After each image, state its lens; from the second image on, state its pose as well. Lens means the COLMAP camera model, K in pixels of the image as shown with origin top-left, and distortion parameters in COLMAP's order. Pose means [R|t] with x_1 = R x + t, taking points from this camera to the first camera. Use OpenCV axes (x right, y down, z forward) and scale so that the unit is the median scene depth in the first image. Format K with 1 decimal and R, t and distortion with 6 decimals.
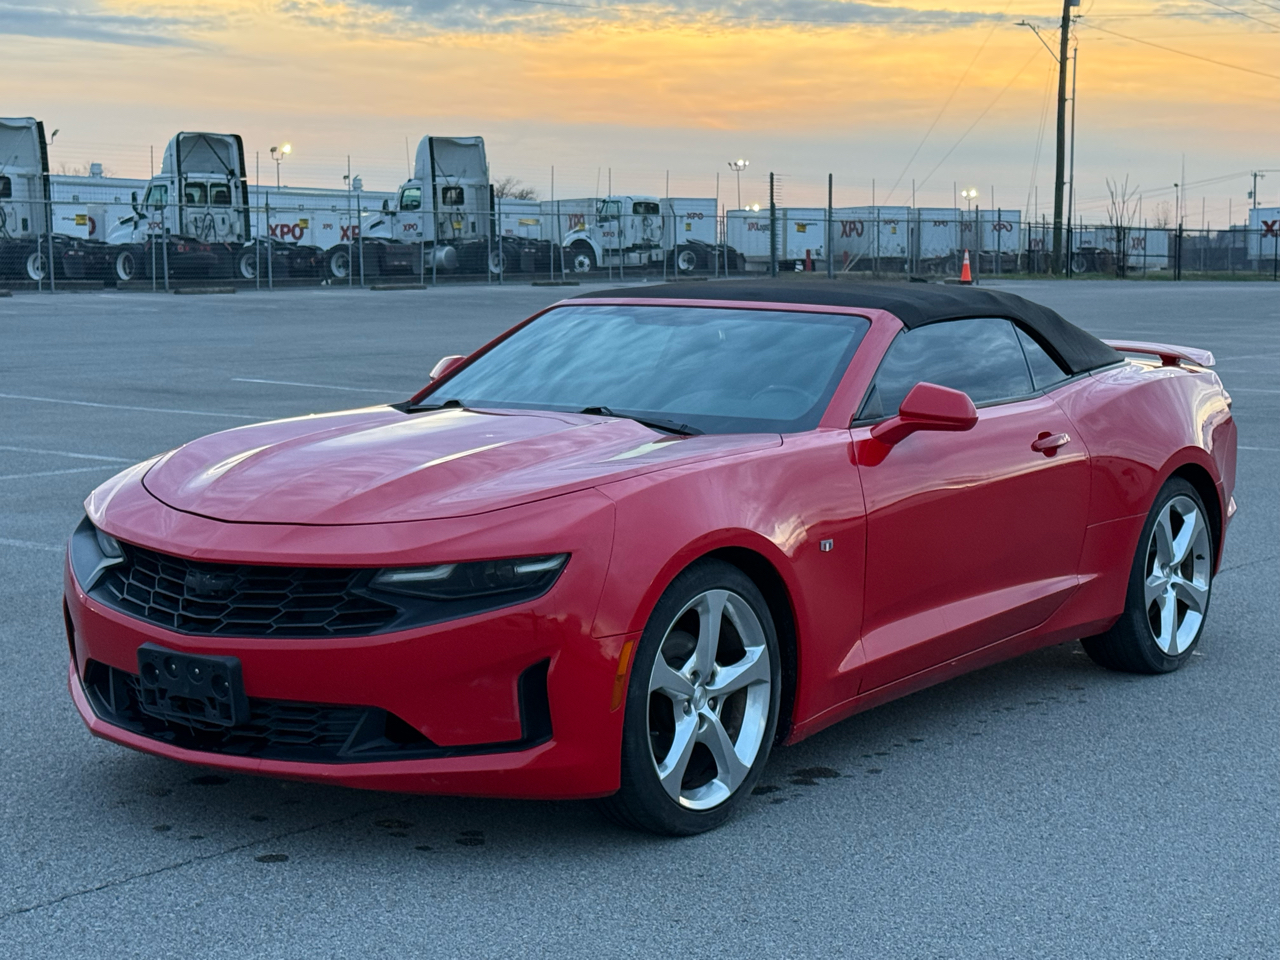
lens RADIAL K [[2172.0, 0, 630.7], [0, 2172.0, 522.3], [0, 0, 1]] dist [0.105761, 0.000000]
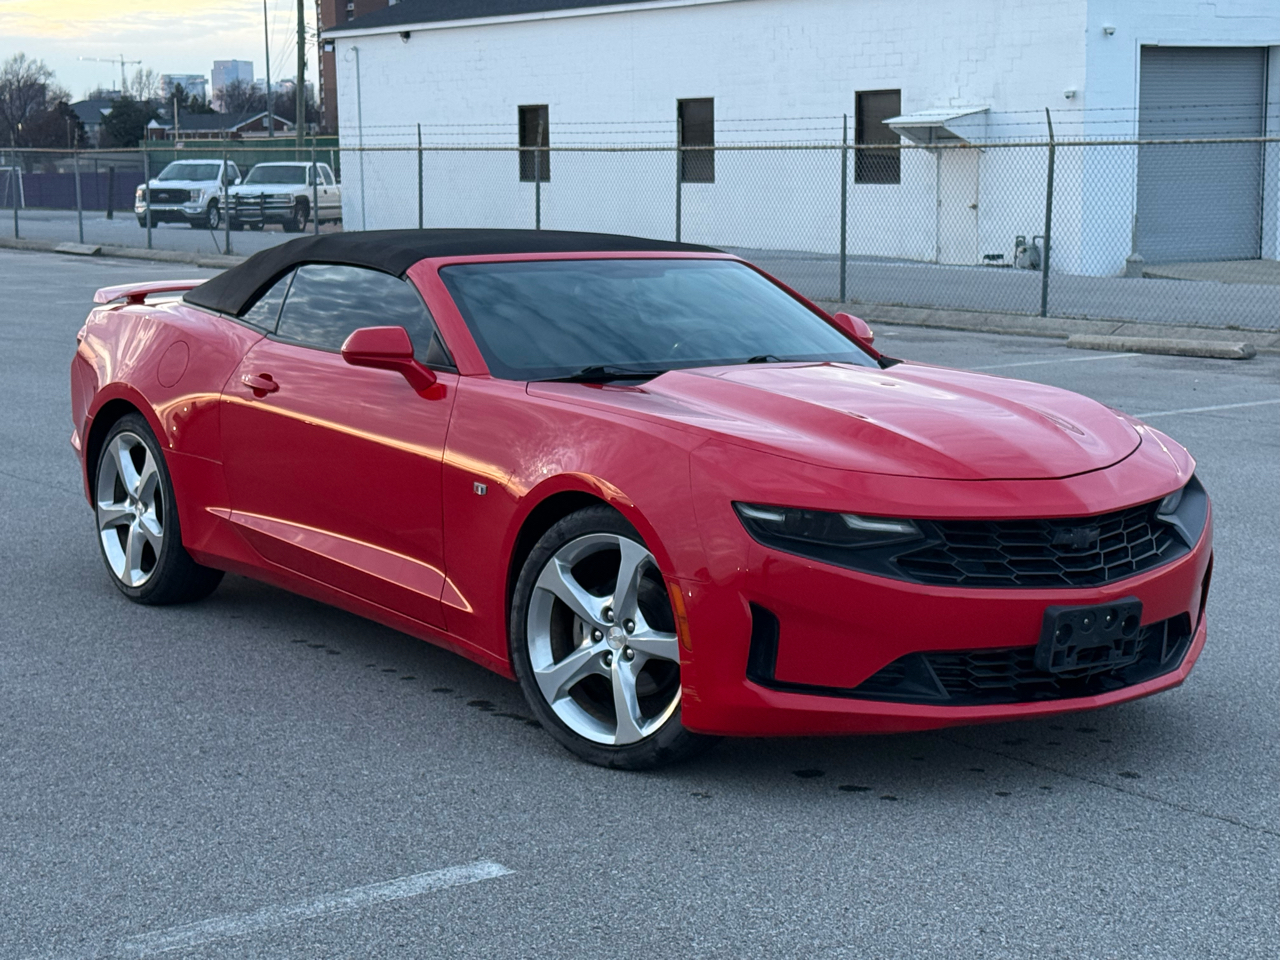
lens RADIAL K [[2172.0, 0, 643.0], [0, 2172.0, 481.8], [0, 0, 1]] dist [0.105761, 0.000000]
pose [[0.311264, -0.129336, 0.941481, -1.252616], [0.109431, 0.988983, 0.099683, -0.126598], [-0.944002, 0.071999, 0.321988, 0.868338]]
